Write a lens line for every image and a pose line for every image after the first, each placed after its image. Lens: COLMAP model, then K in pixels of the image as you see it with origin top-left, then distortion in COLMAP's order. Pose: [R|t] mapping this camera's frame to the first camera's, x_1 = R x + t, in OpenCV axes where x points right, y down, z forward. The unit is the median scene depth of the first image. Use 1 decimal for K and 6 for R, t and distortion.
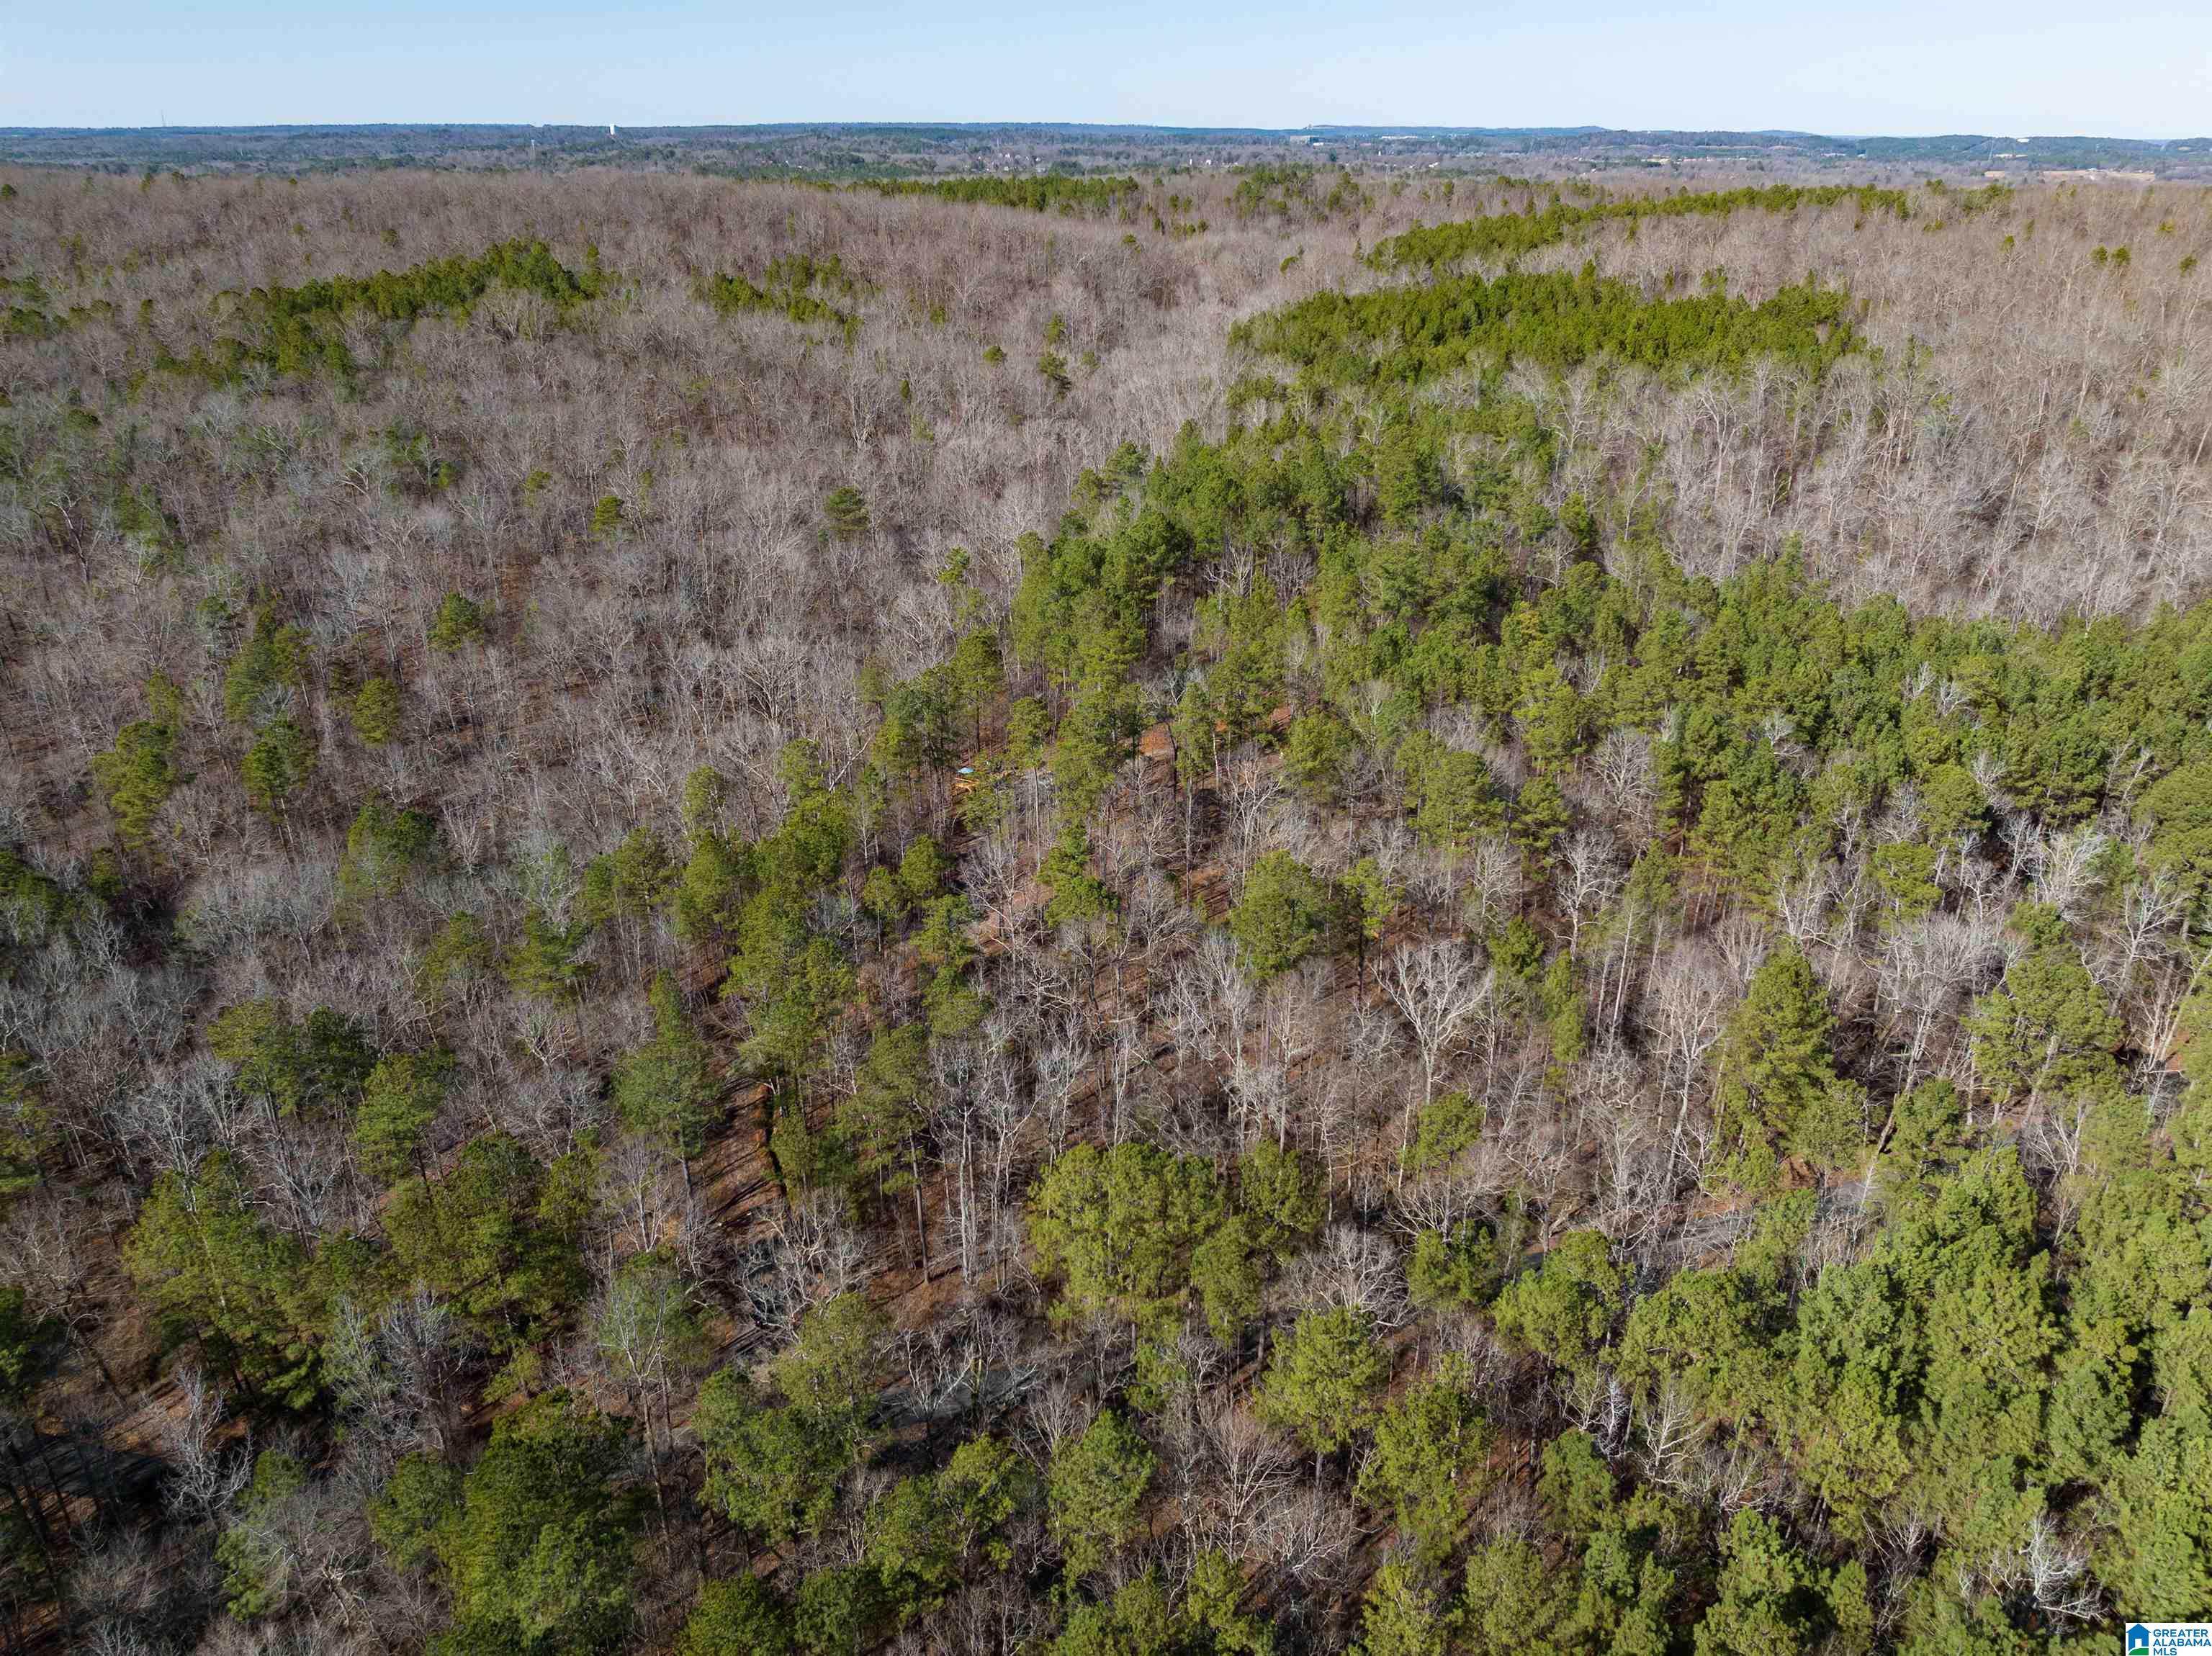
lens RADIAL K [[1573.0, 0, 1106.9], [0, 1573.0, 827.9], [0, 0, 1]] dist [-0.050661, 0.024982]
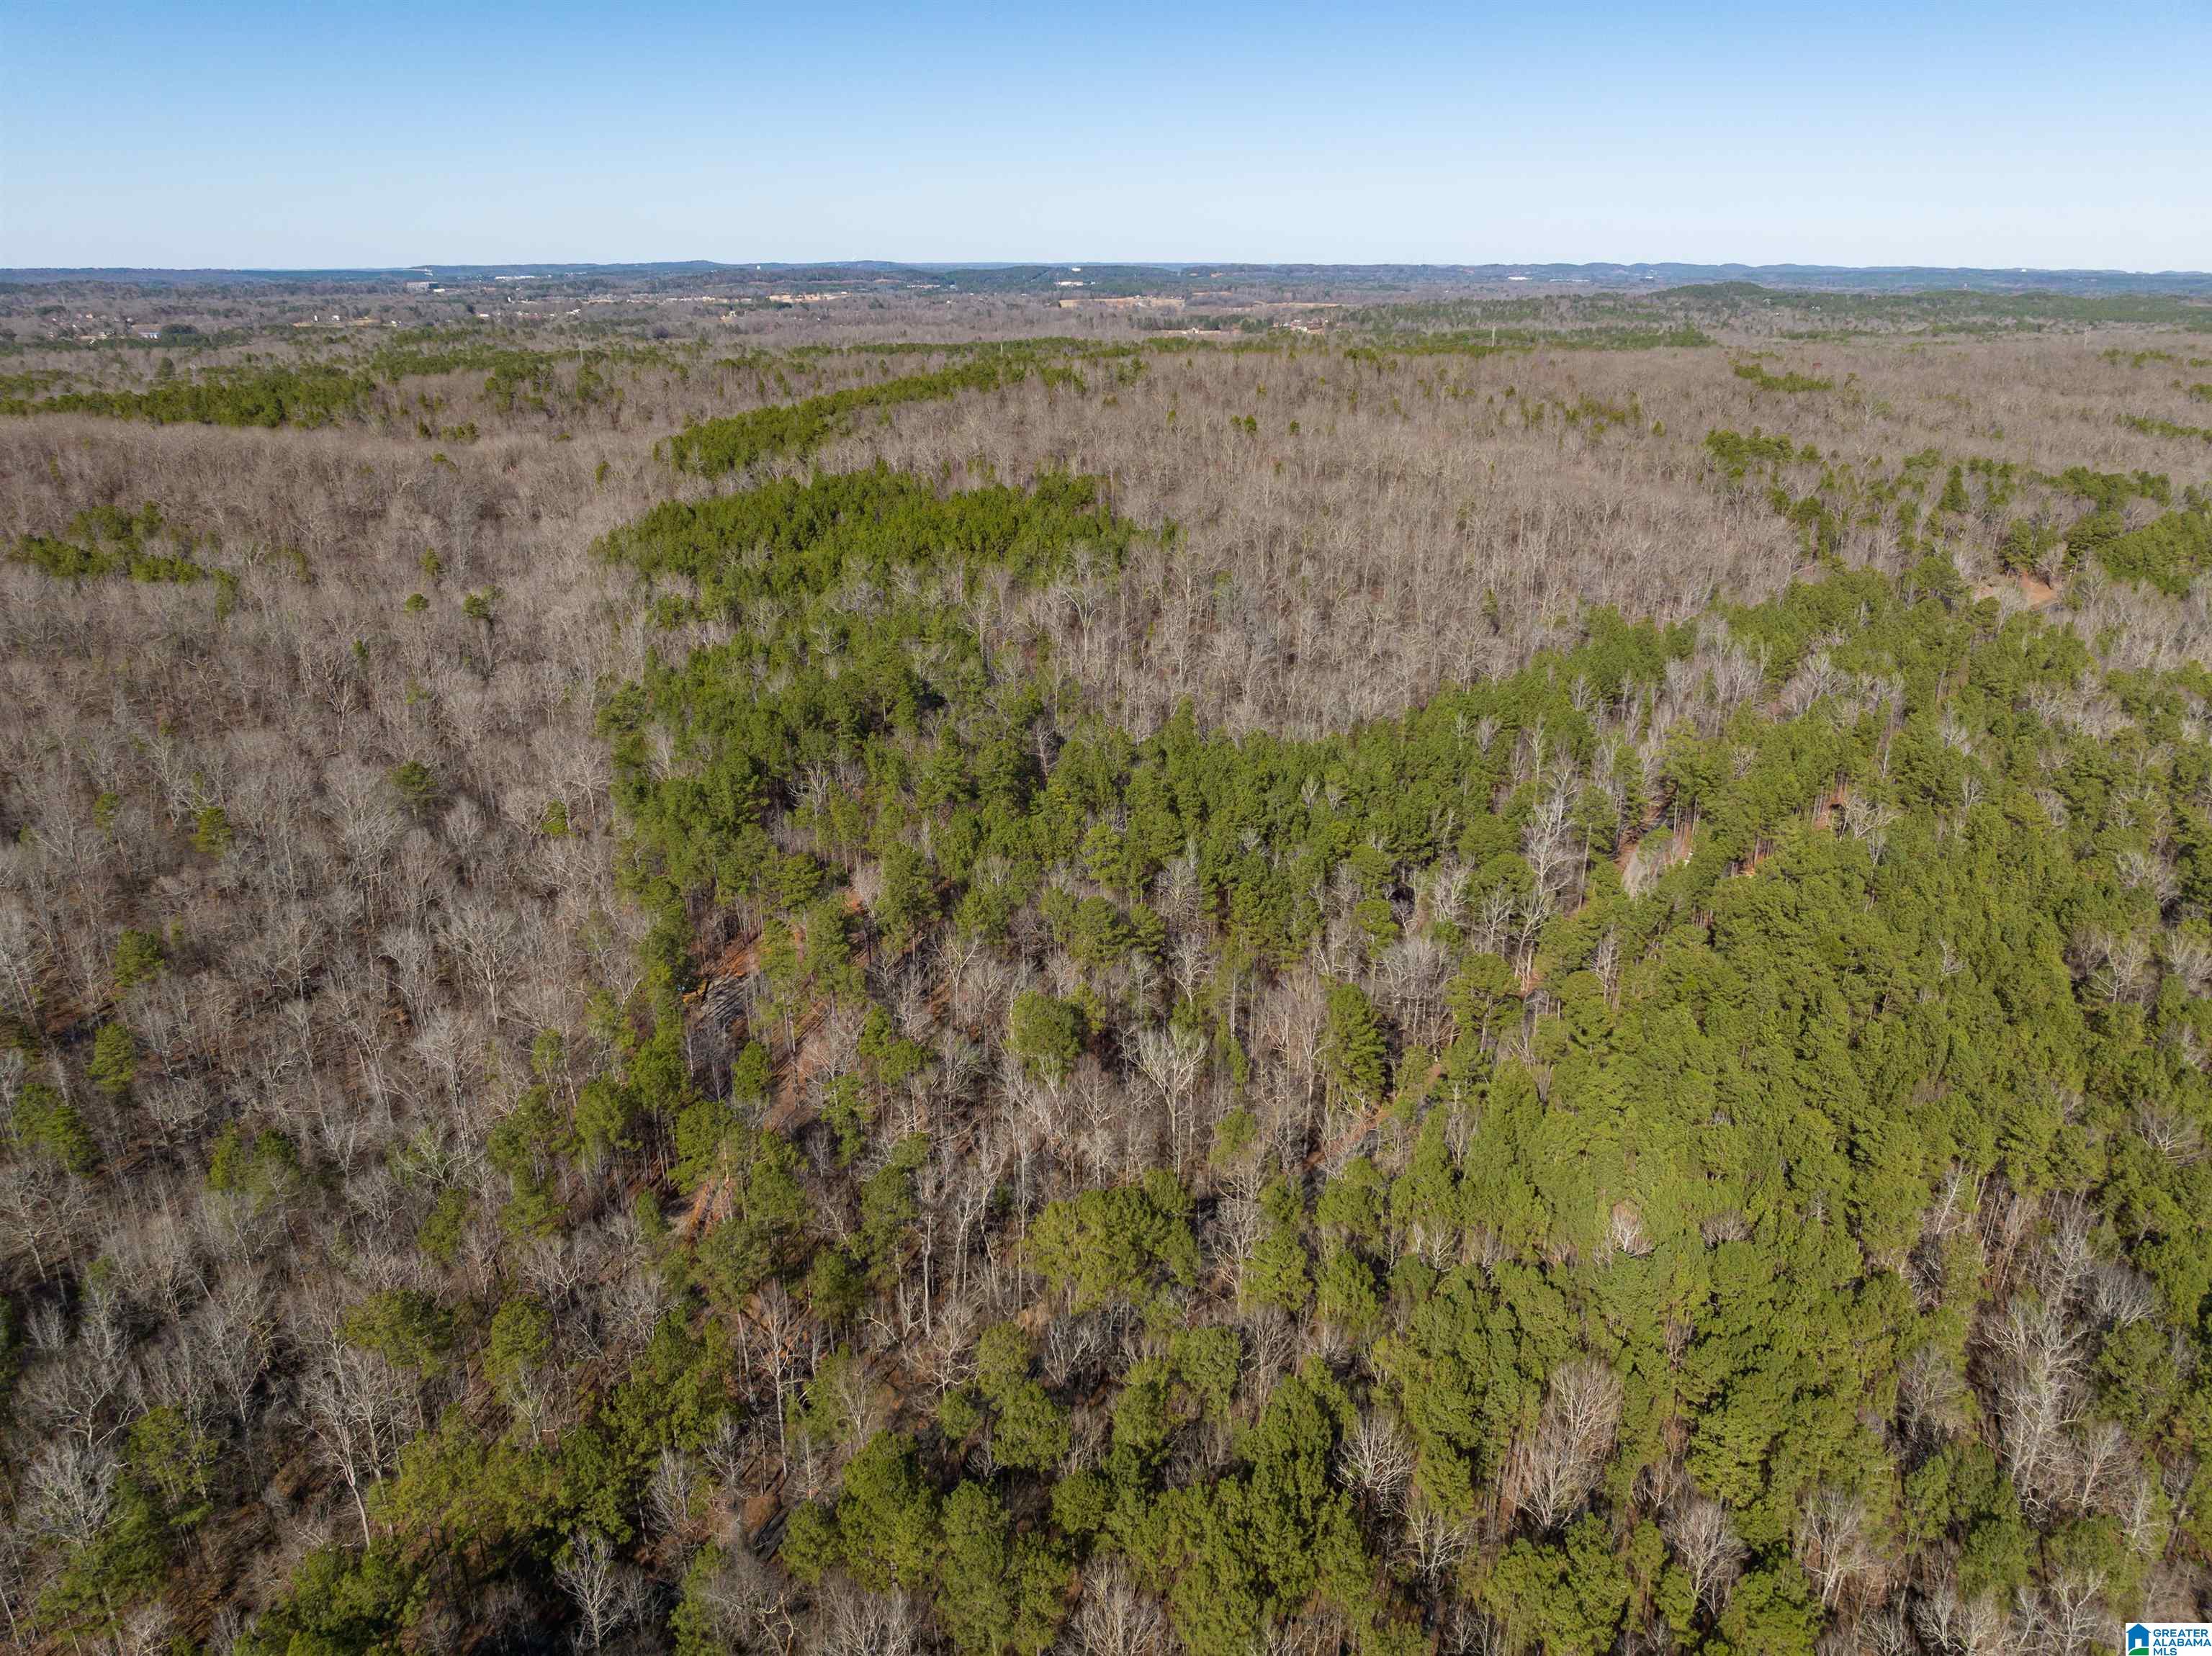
lens RADIAL K [[1573.0, 0, 1112.8], [0, 1573.0, 814.8], [0, 0, 1]] dist [-0.050661, 0.024982]
pose [[0.865407, -0.168272, 0.471969, -0.282969], [0.205893, 0.978151, -0.028785, -0.050956], [-0.456813, 0.122086, 0.881145, -0.196679]]
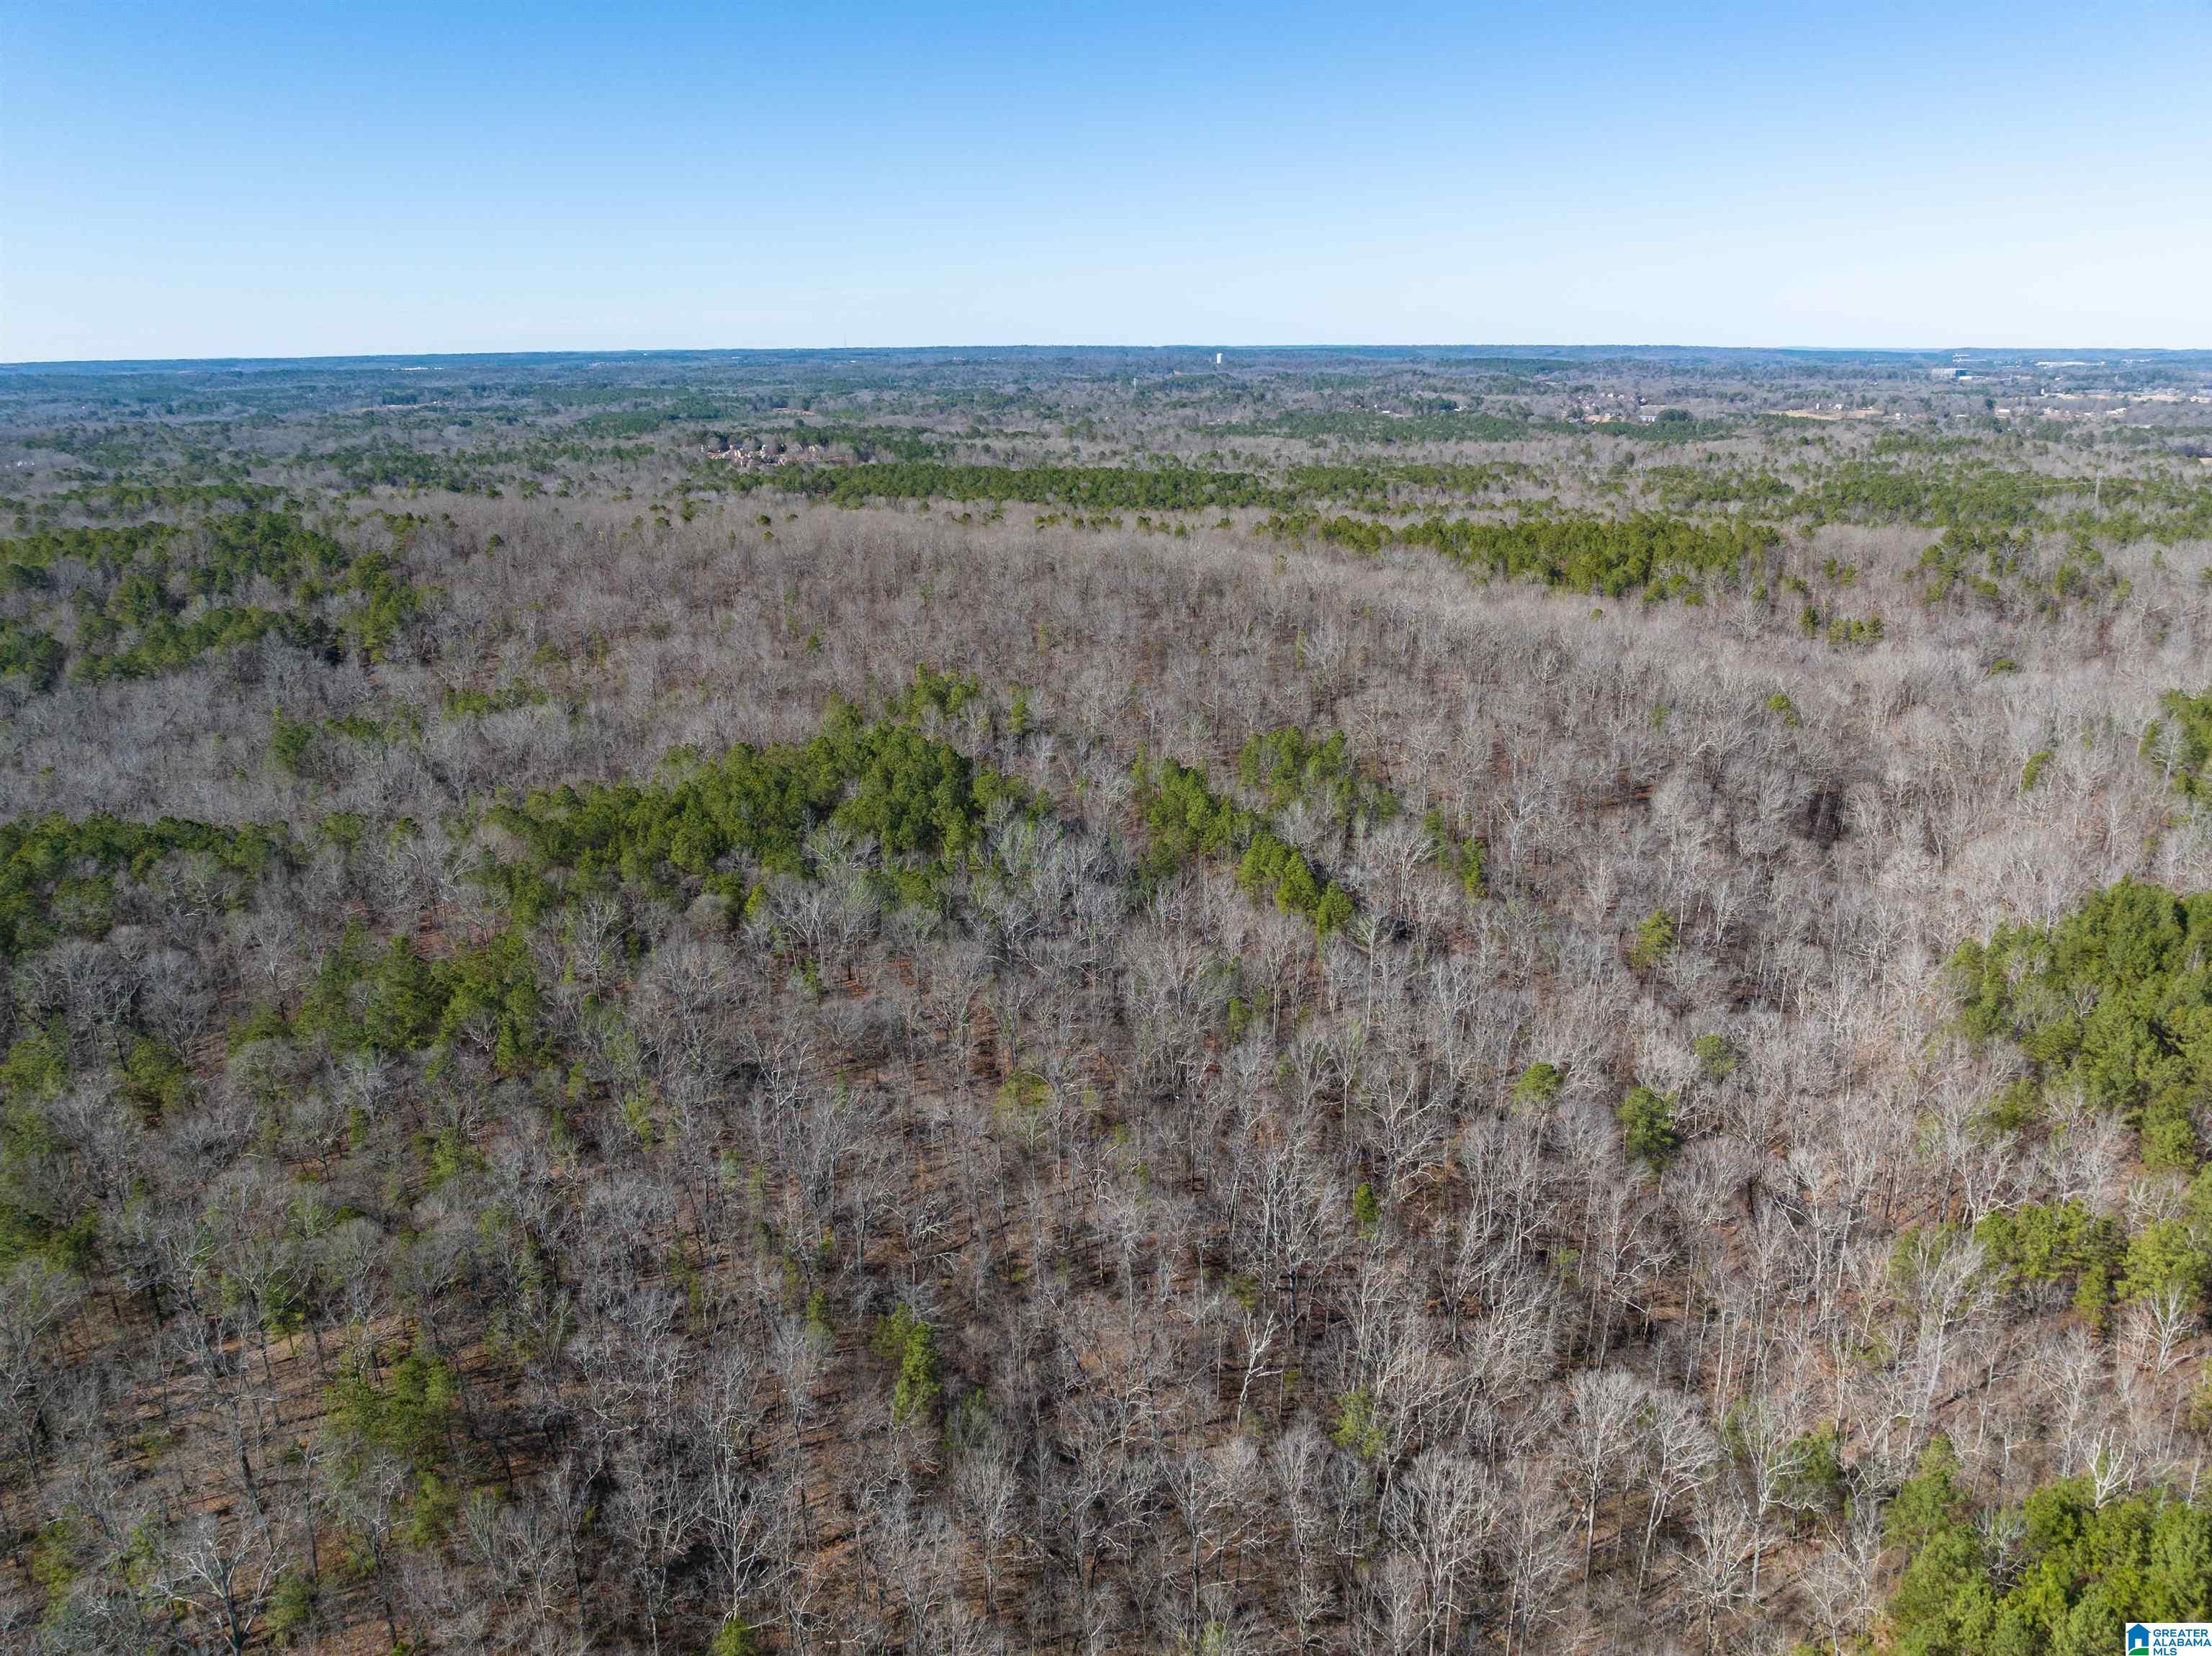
lens RADIAL K [[1573.0, 0, 1104.6], [0, 1573.0, 834.1], [0, 0, 1]] dist [-0.050661, 0.024982]
pose [[0.935812, 0.099066, -0.338293, -0.056781], [-0.138104, 0.986015, -0.093287, -0.480683], [0.324320, 0.134019, 0.936406, 0.605095]]
